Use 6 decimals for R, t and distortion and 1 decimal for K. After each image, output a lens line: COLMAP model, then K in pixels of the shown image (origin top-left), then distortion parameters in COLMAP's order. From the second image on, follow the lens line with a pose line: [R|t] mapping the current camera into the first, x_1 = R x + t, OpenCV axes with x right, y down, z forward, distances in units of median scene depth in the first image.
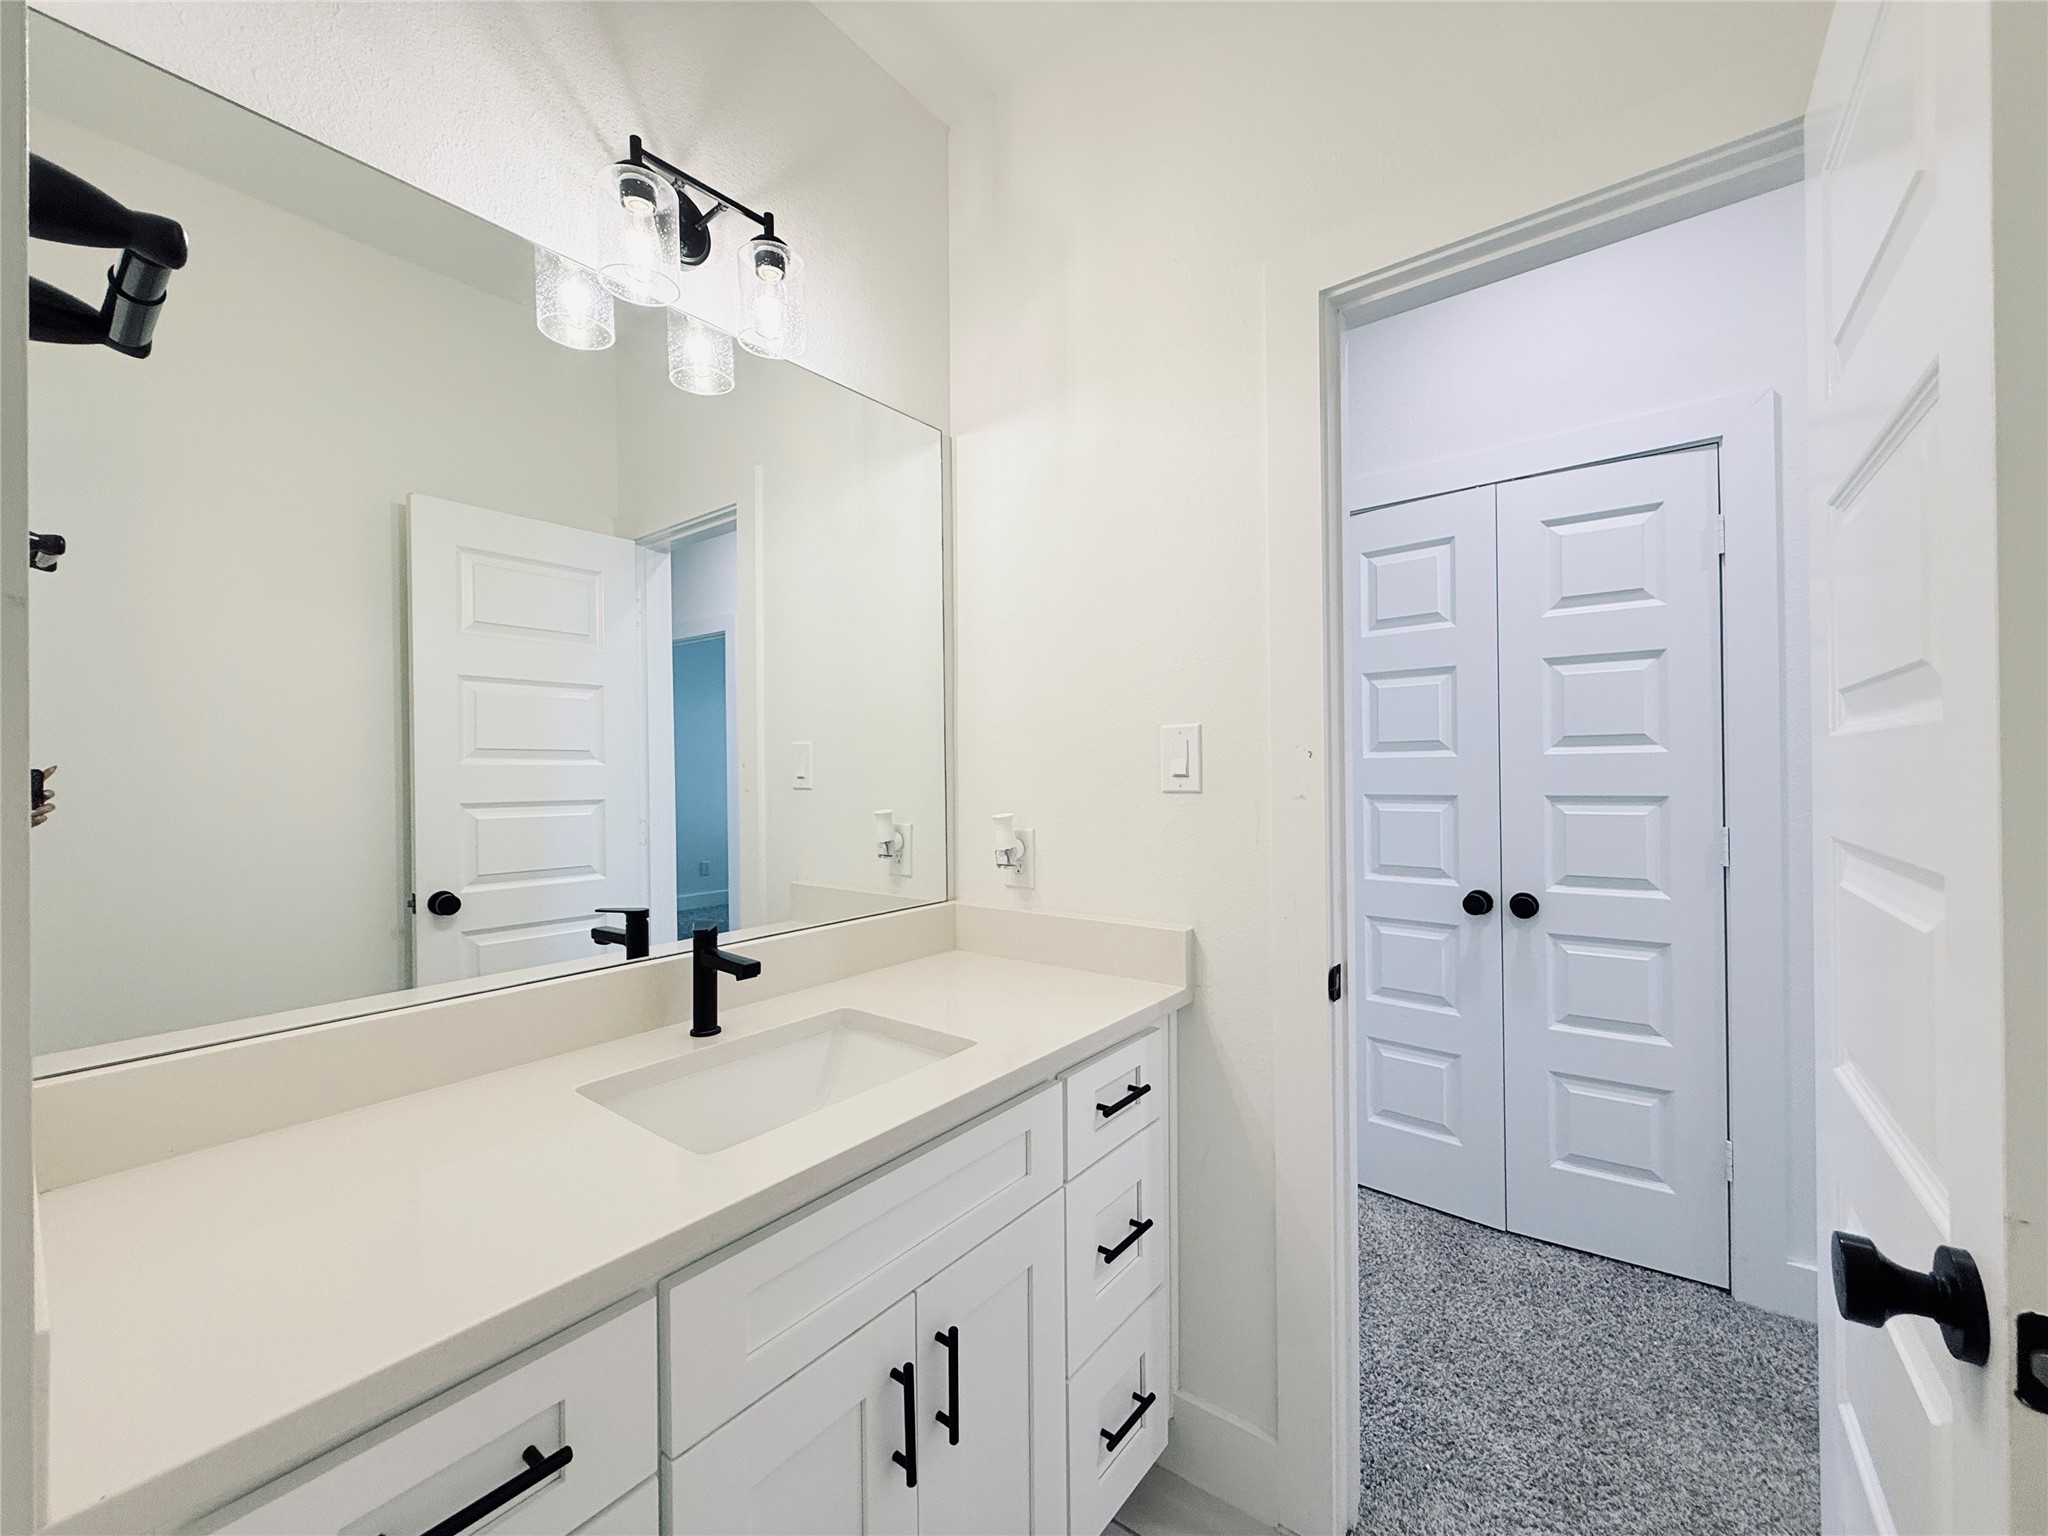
lens RADIAL K [[822.7, 0, 1024.0], [0, 822.7, 768.0], [0, 0, 1]] dist [-0.018733, 0.000062]
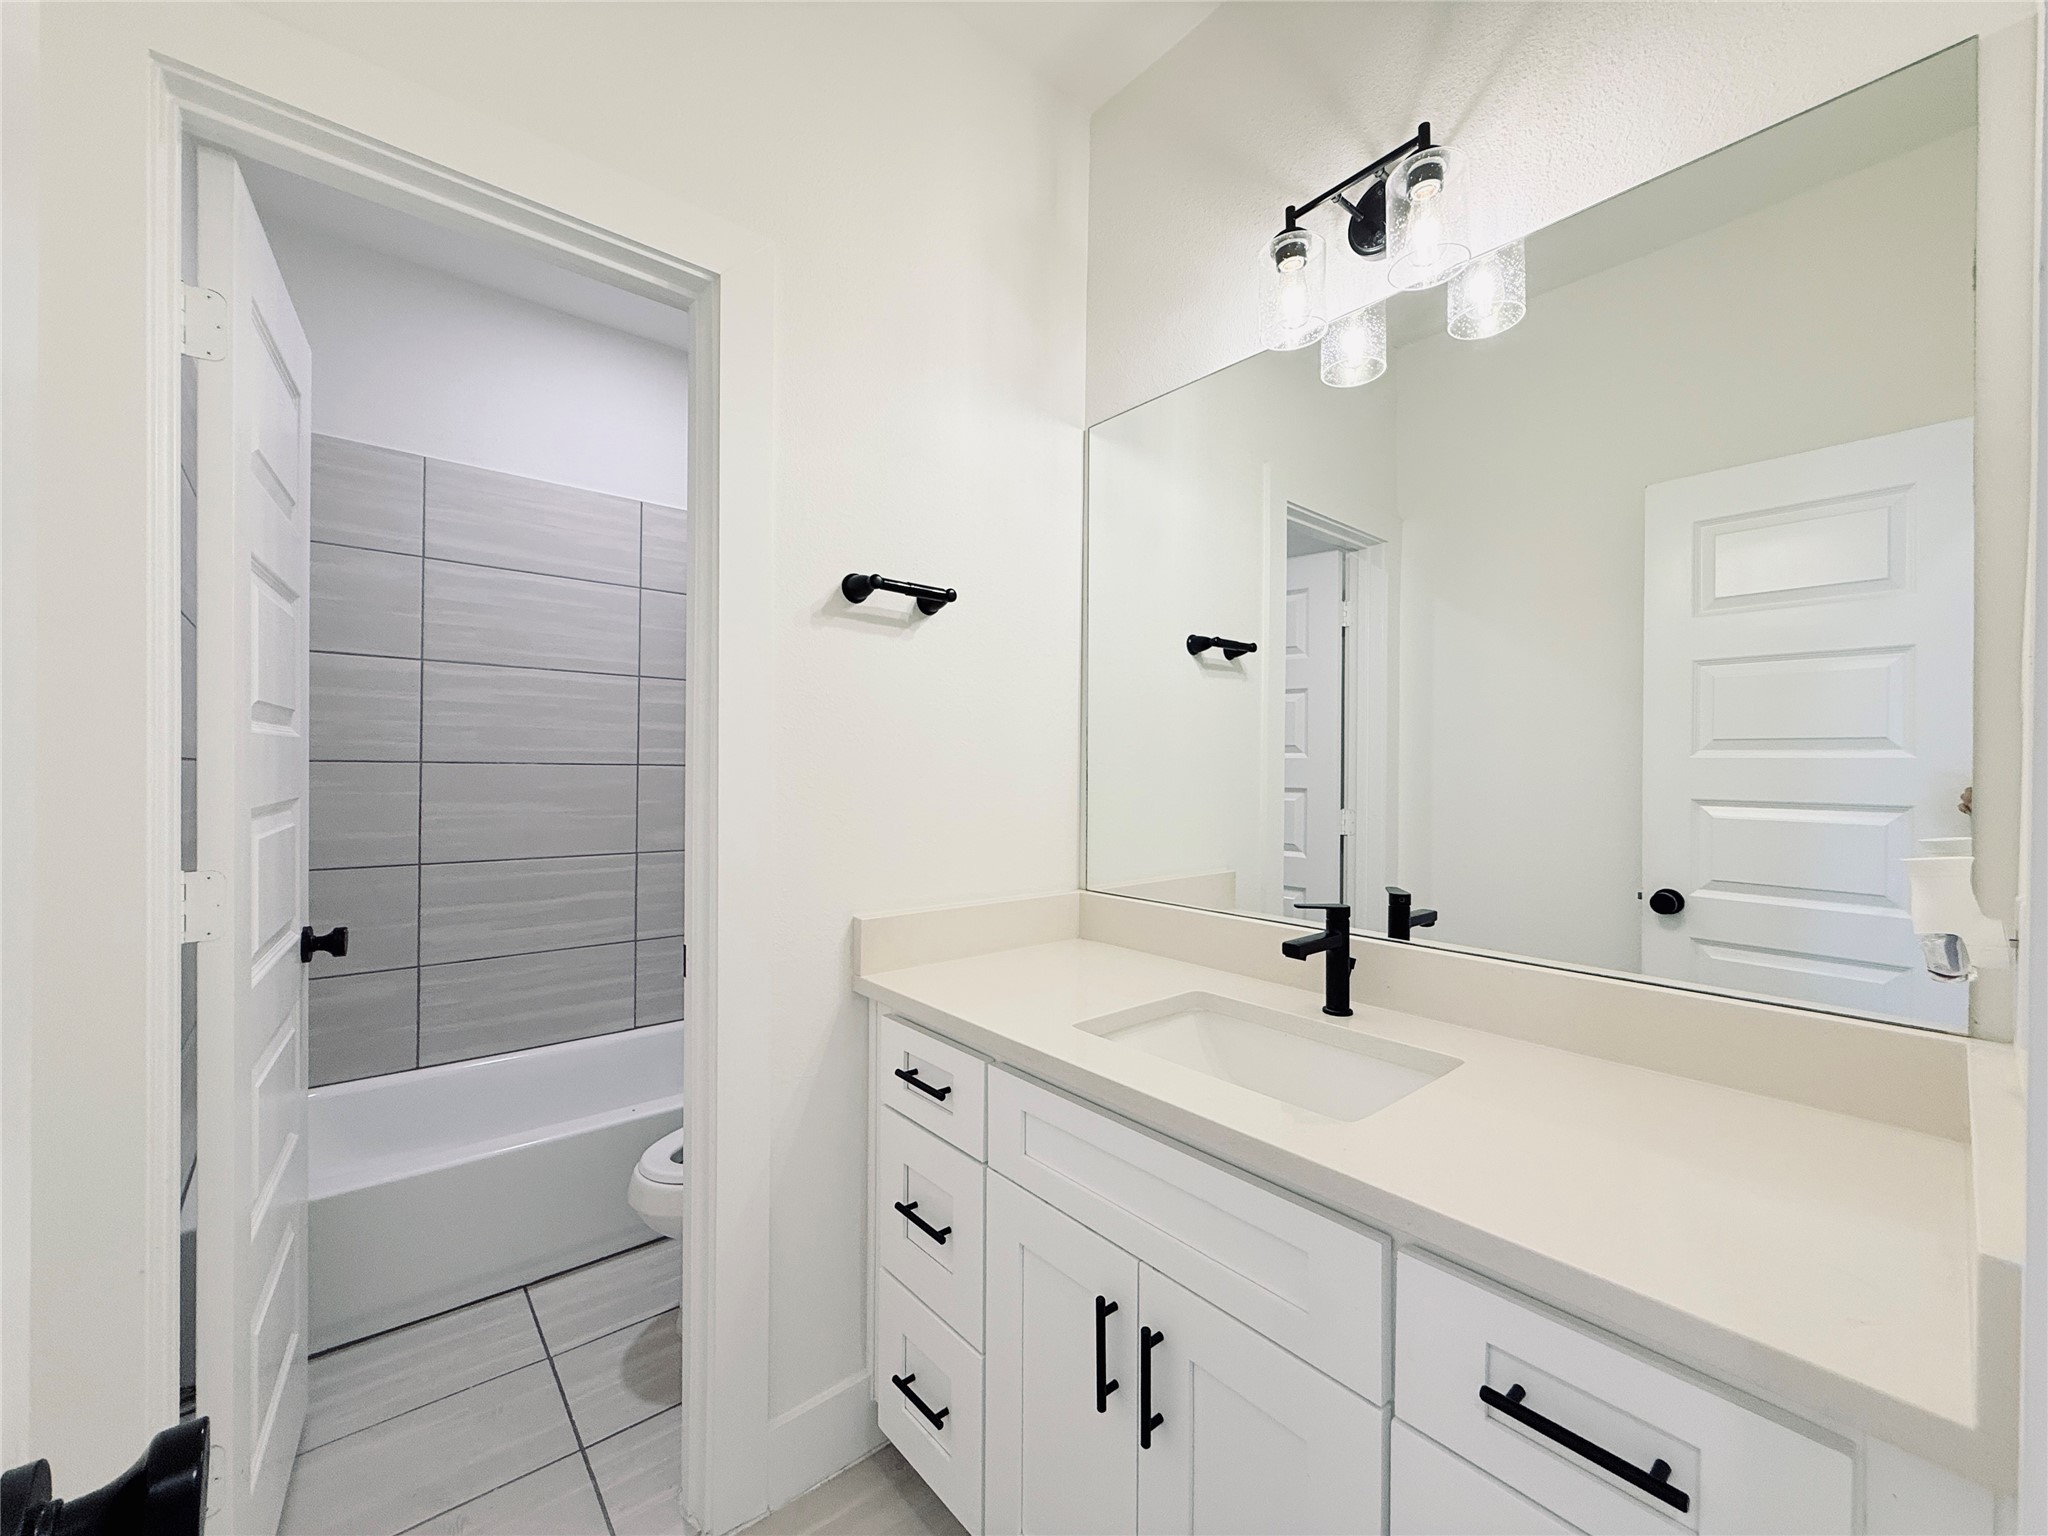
lens RADIAL K [[814.8, 0, 1023.4], [0, 814.8, 772.6], [0, 0, 1]] dist [-0.002231, 0.000680]
pose [[-0.210427, 0.012305, -0.977532, 0.662696], [-0.007035, 0.999876, 0.014101, 0.009530], [0.977584, 0.009844, -0.210314, 0.791107]]
